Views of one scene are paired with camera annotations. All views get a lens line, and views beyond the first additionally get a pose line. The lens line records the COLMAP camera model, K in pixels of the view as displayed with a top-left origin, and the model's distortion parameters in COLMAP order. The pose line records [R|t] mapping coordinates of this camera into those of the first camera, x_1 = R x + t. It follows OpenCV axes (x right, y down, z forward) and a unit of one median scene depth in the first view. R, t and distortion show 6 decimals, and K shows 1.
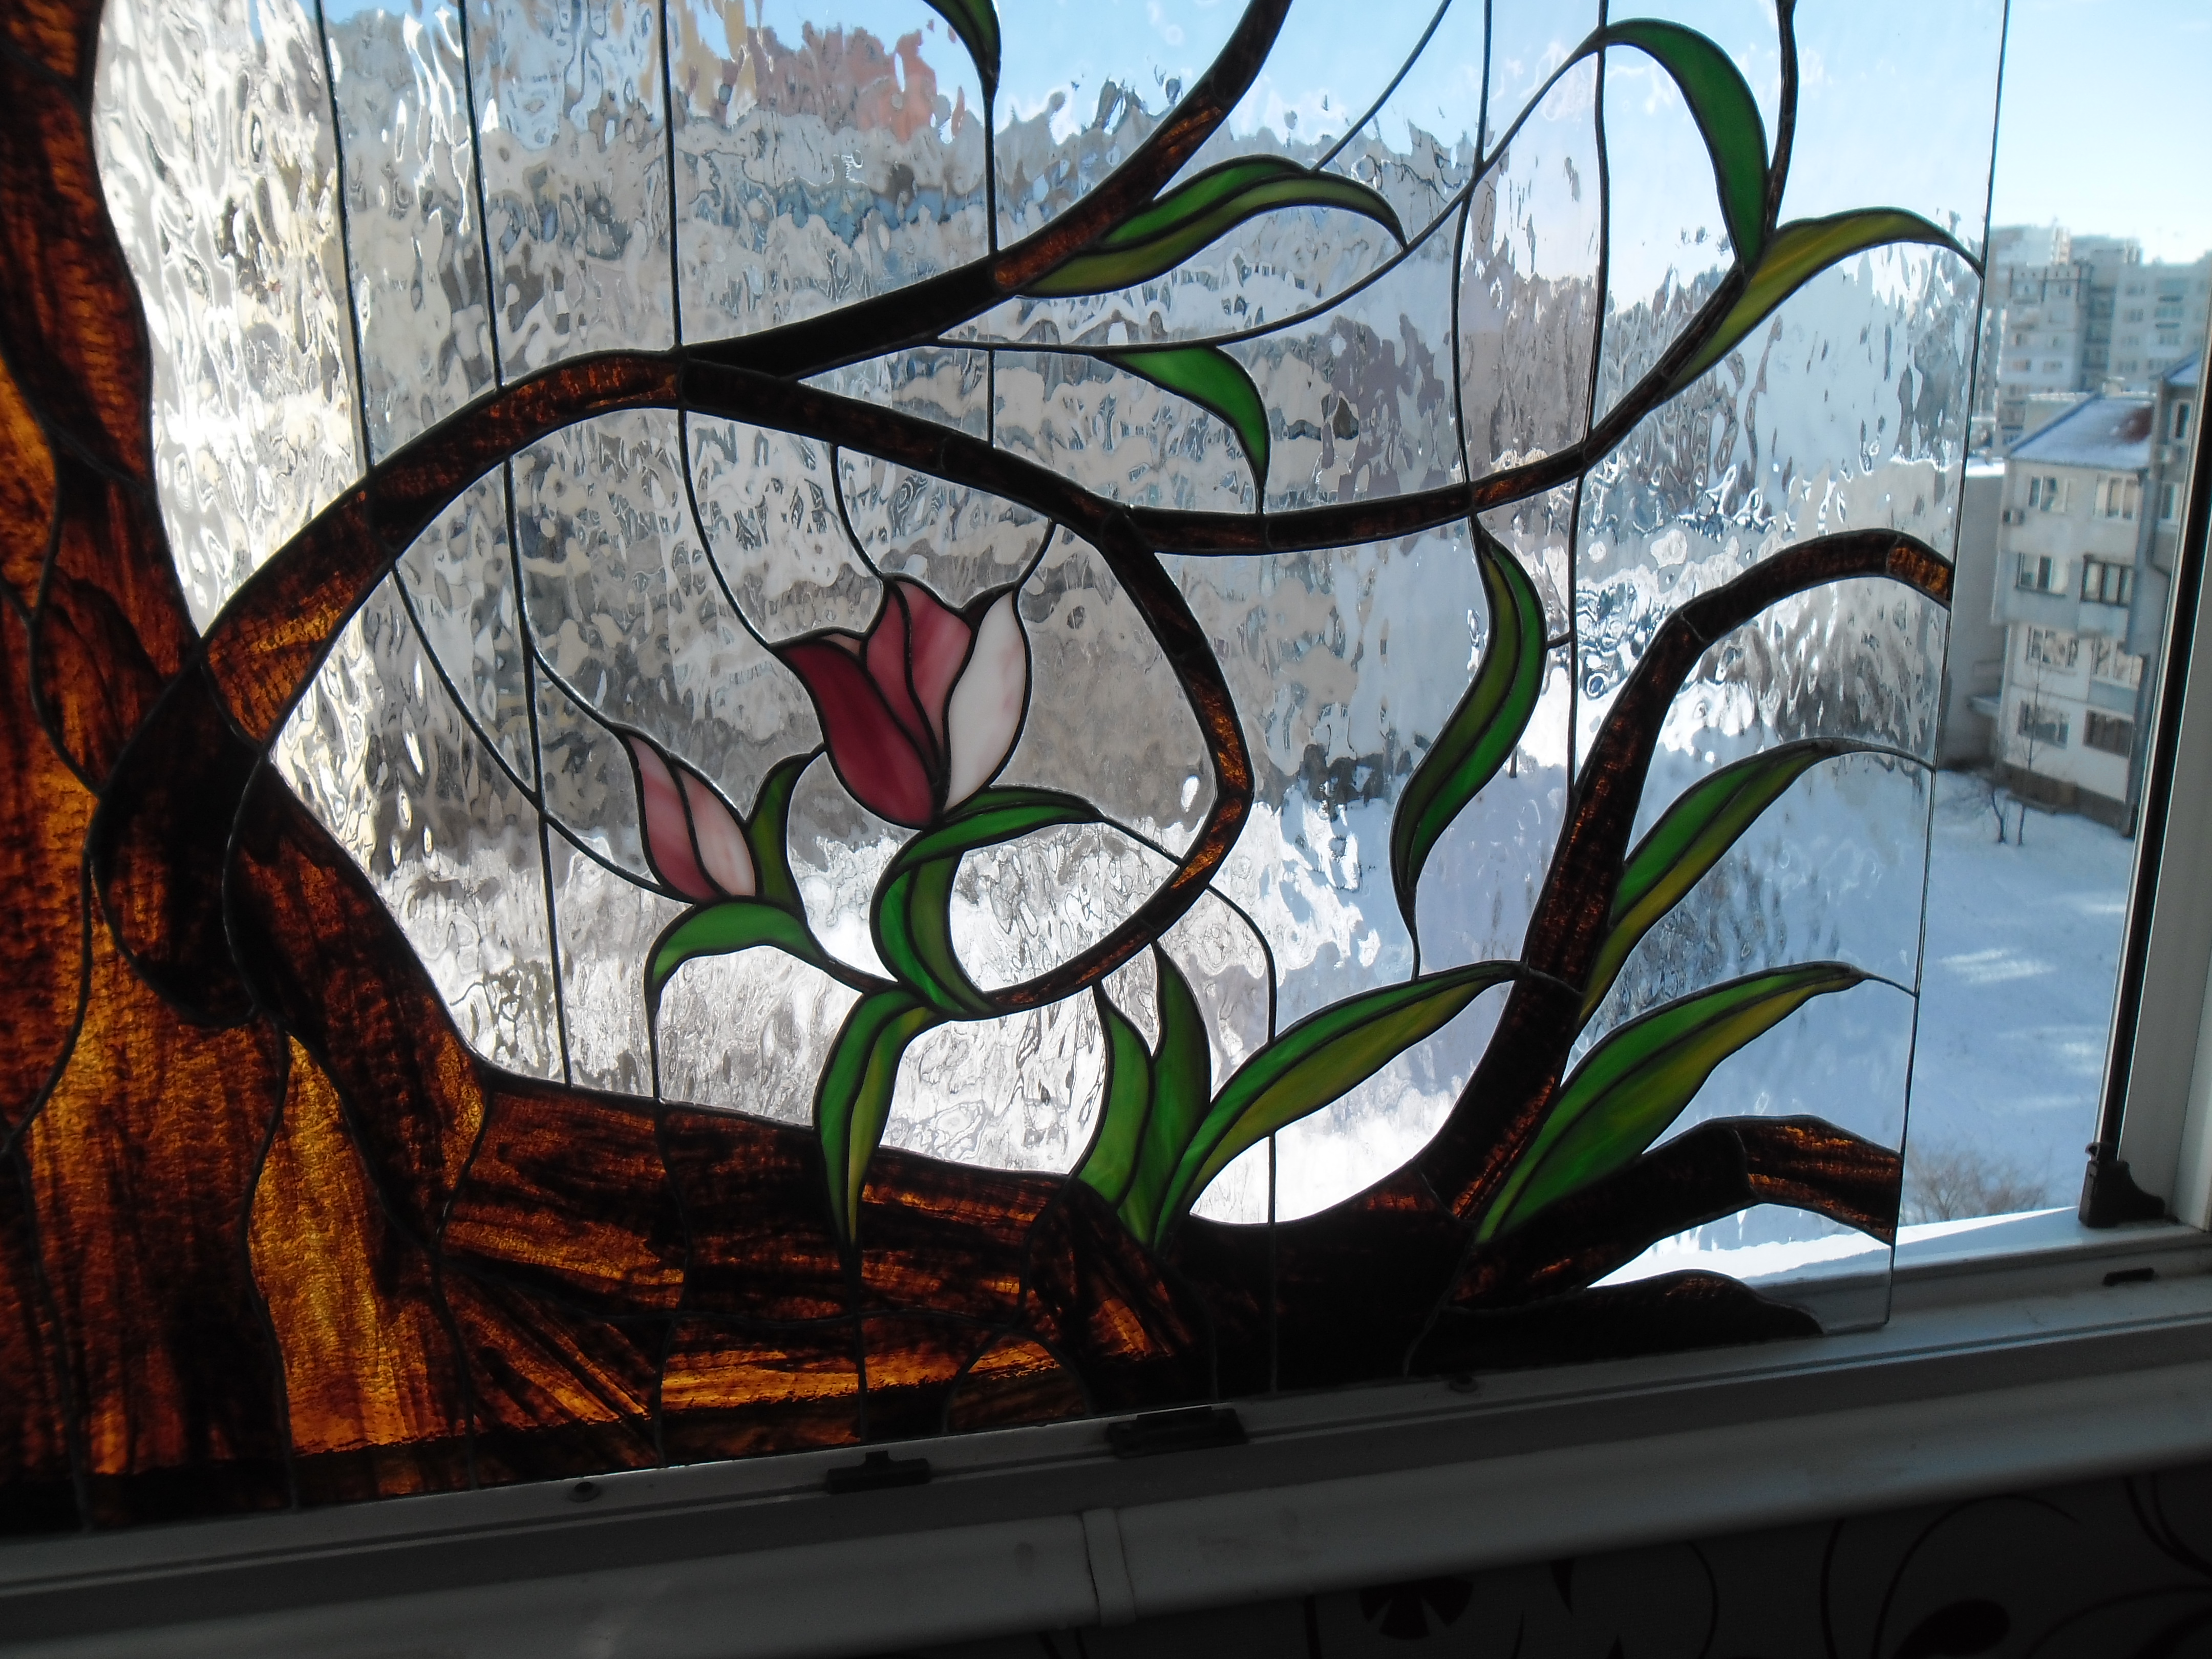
lens RADIAL K [[1748.6, 0, 1122.1], [0, 1748.6, 780.3], [0, 0, 1]] dist [0.006921, -0.030115]
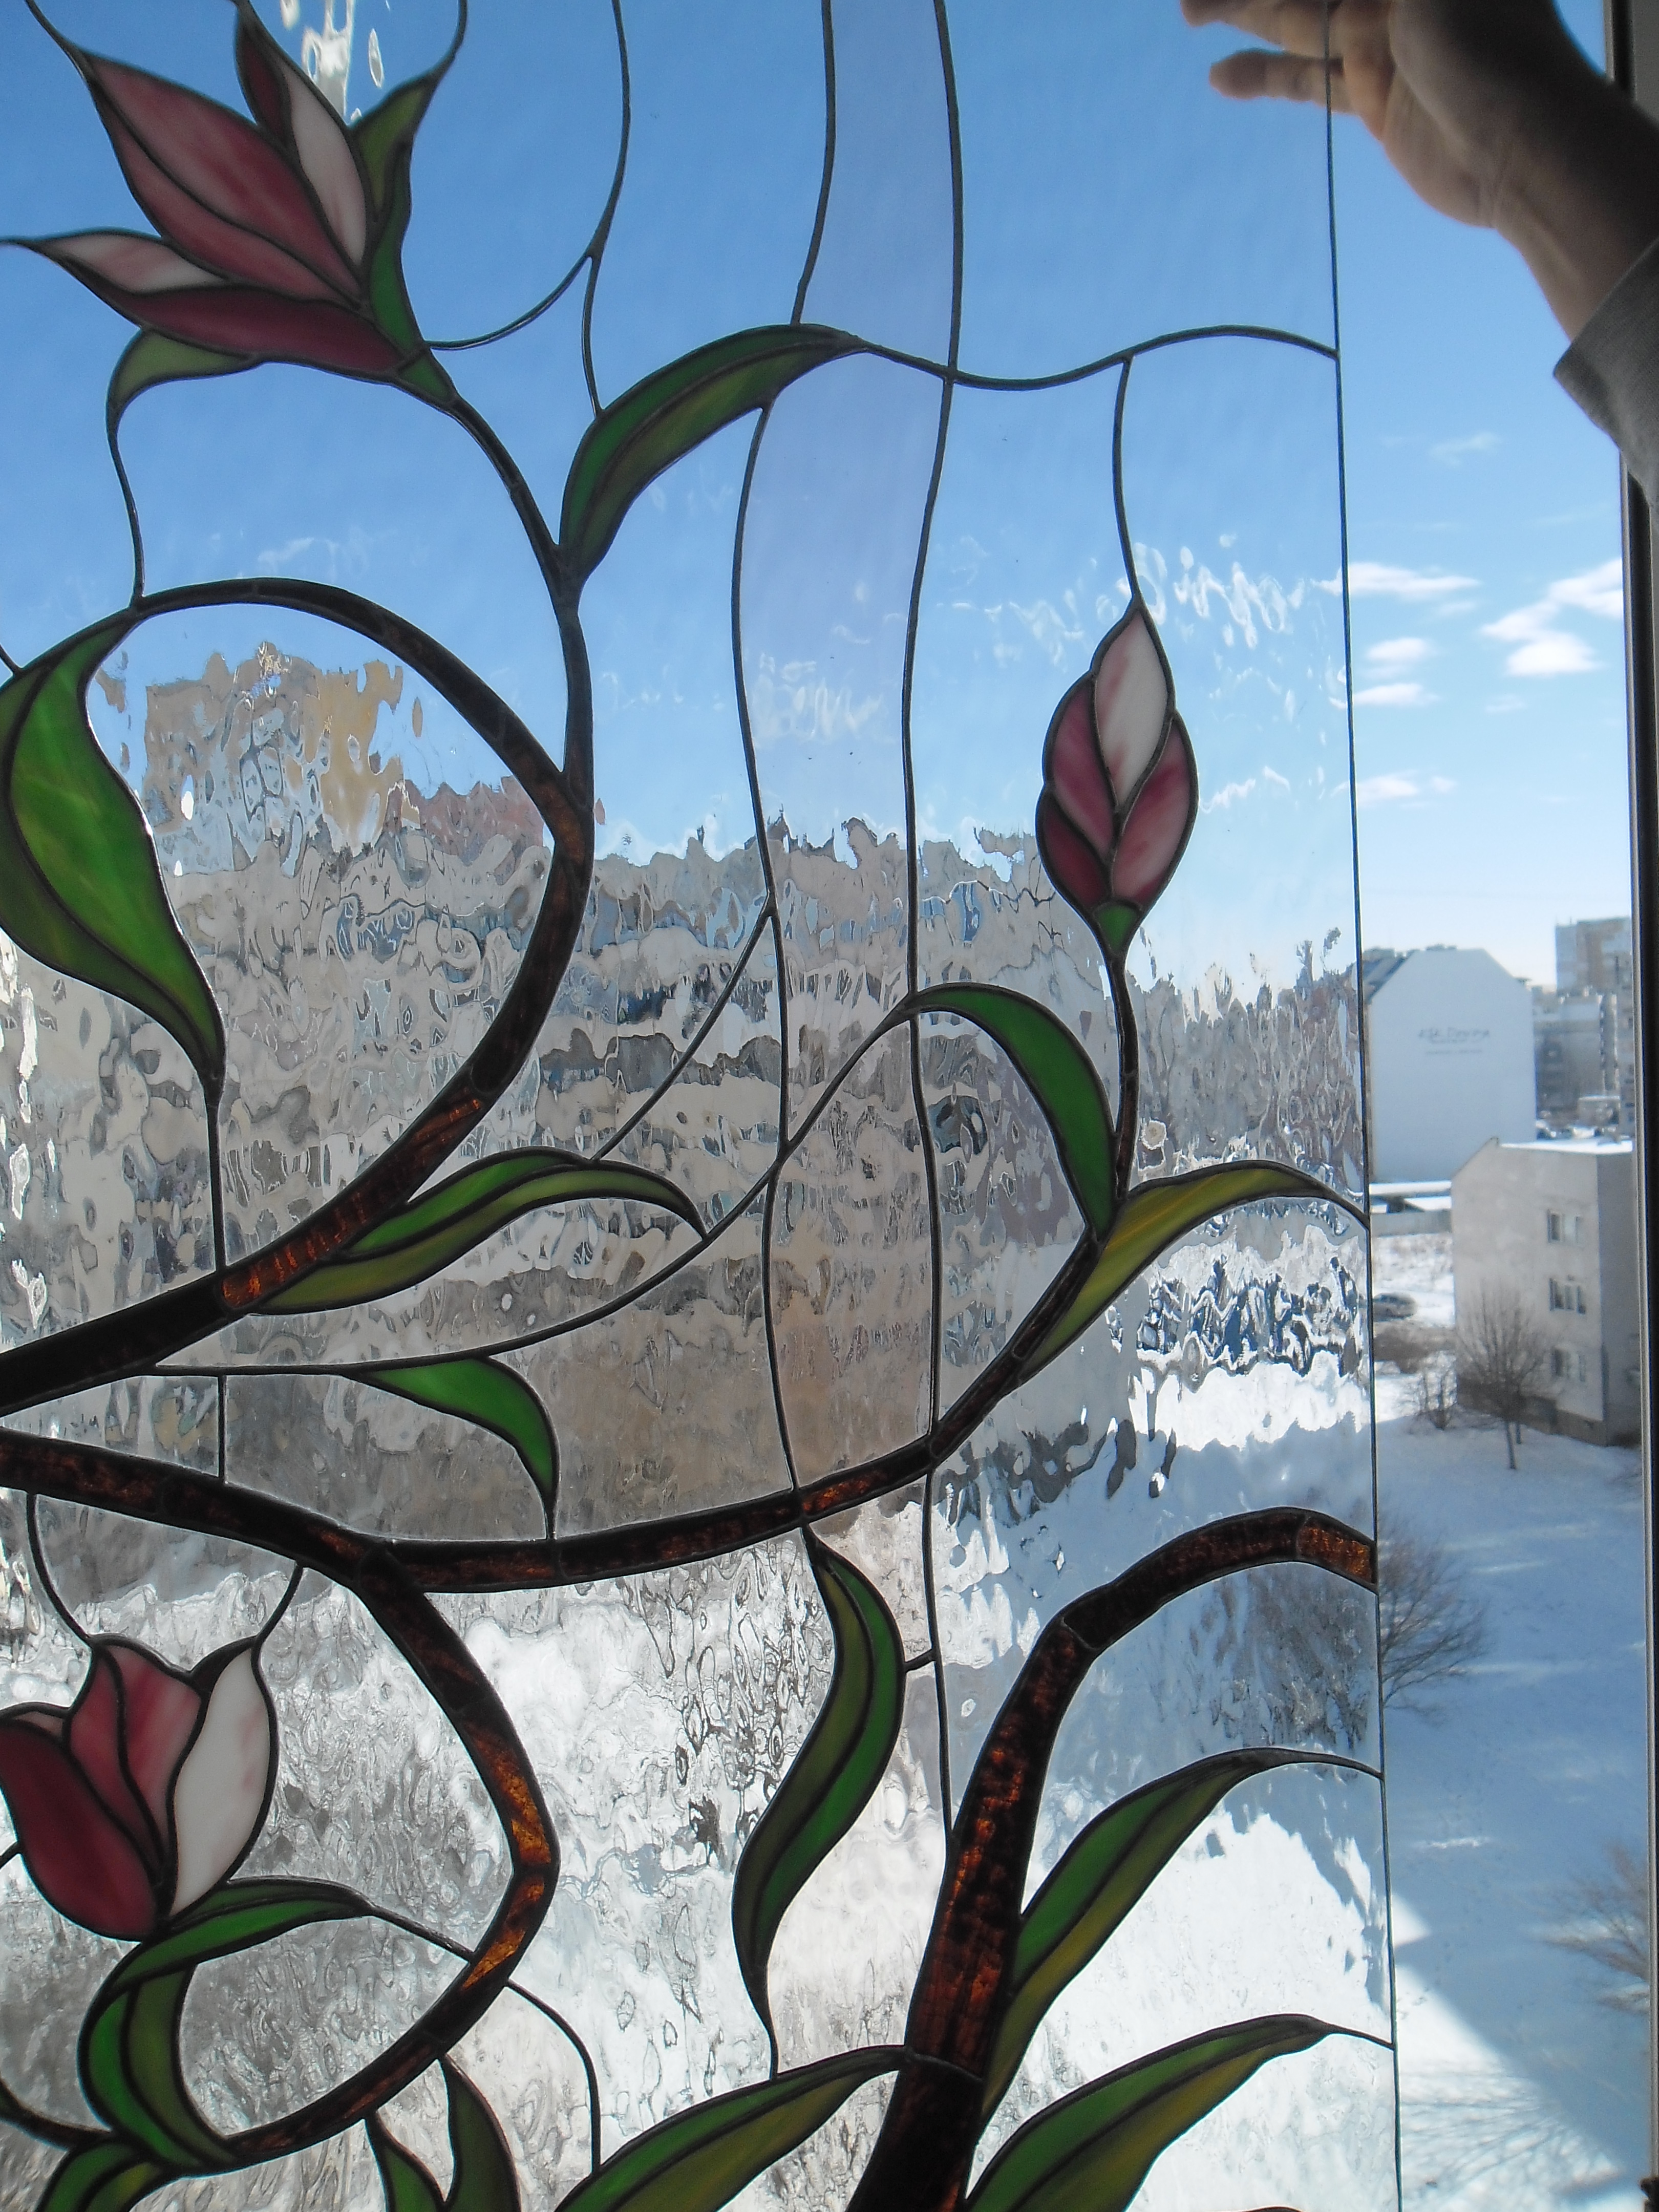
lens RADIAL K [[1748.6, 0, 837.1], [0, 1748.6, 1099.9], [0, 0, 1]] dist [0.006921, -0.030115]
pose [[0.999378, -0.024543, 0.025331, 0.198178], [0.029077, 0.979801, -0.197849, -0.184431], [-0.019964, 0.198462, 0.979905, 0.104551]]
